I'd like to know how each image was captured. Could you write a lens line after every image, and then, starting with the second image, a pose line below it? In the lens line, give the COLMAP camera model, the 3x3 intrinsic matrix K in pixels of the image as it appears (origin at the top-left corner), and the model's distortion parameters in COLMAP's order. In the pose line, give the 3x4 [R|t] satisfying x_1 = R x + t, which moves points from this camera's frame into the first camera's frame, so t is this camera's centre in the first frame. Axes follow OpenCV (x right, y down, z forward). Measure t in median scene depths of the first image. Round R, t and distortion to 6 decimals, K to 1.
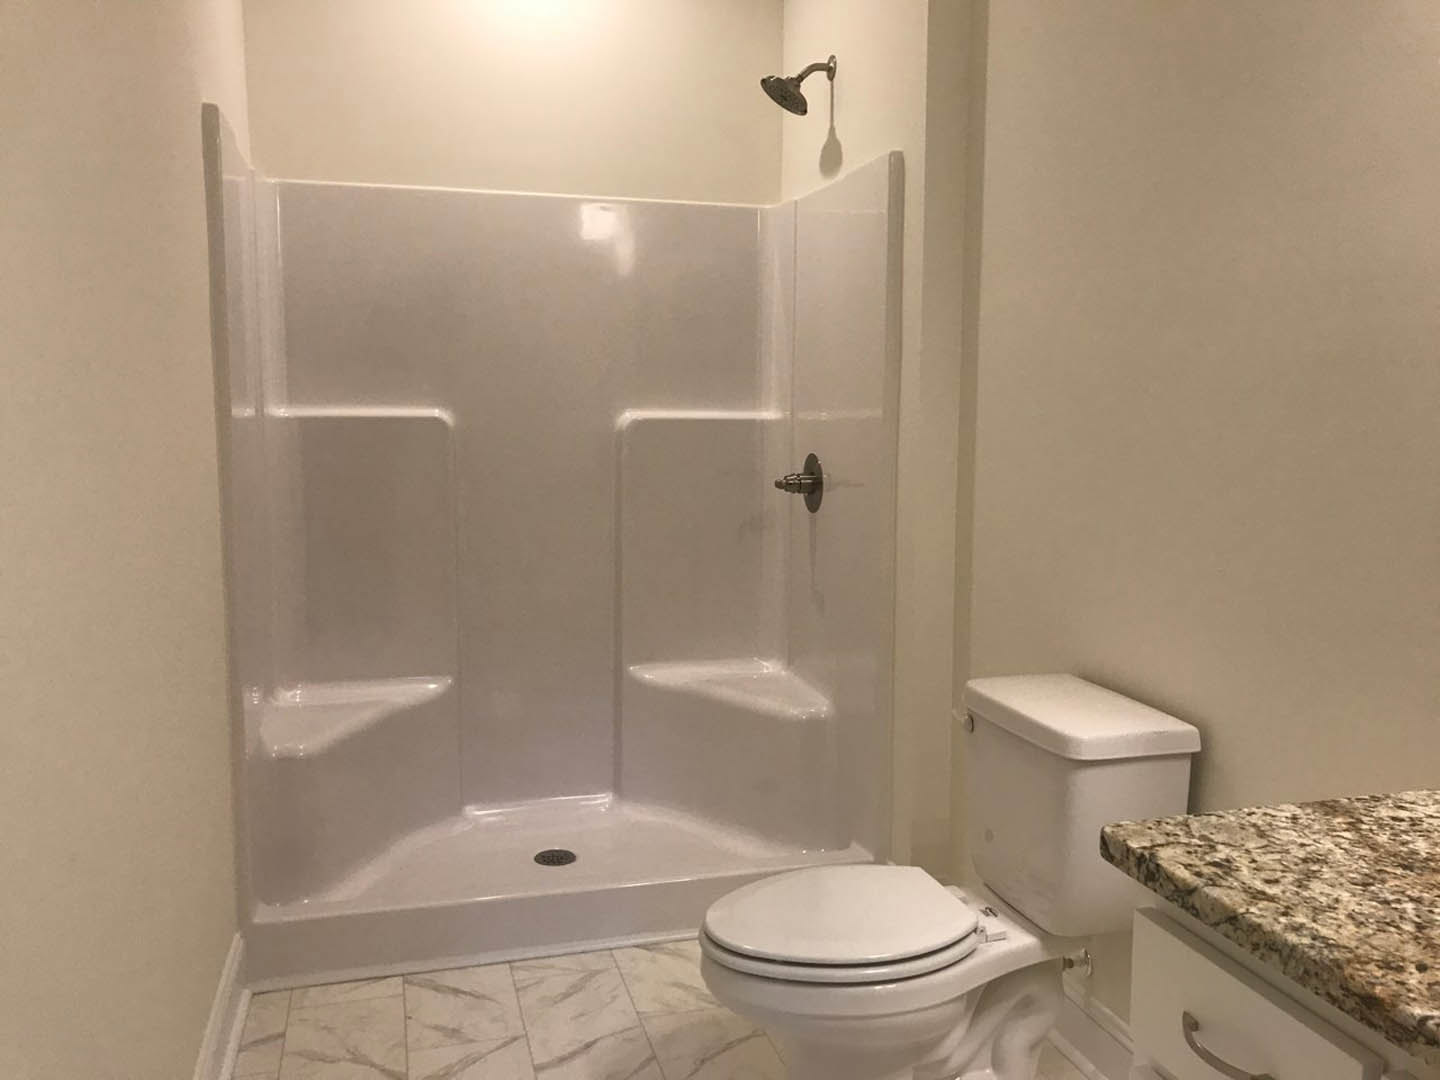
lens RADIAL K [[1232.3, 0, 702.4], [0, 1232.3, 530.8], [0, 0, 1]] dist [0.041601, -0.024504]
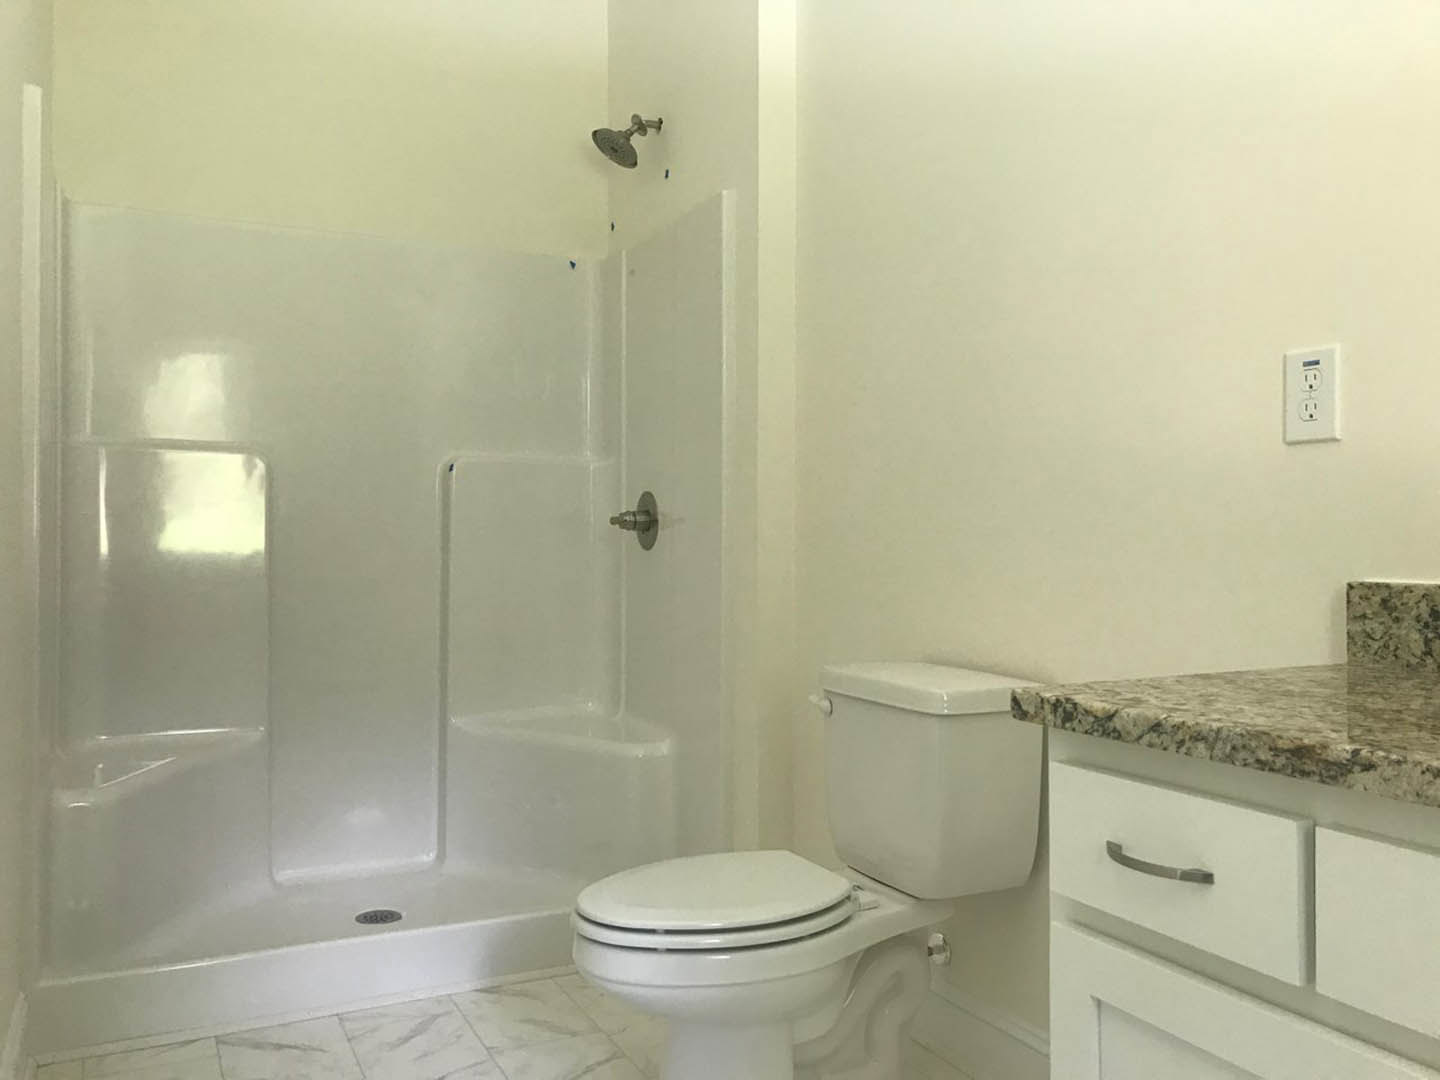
lens RADIAL K [[1232.3, 0, 709.9], [0, 1232.3, 546.5], [0, 0, 1]] dist [0.041601, -0.024504]
pose [[0.982250, 0.000014, 0.187578, -0.118267], [0.020352, 0.994089, -0.106647, 0.219005], [-0.186471, 0.108571, 0.976443, 0.022006]]
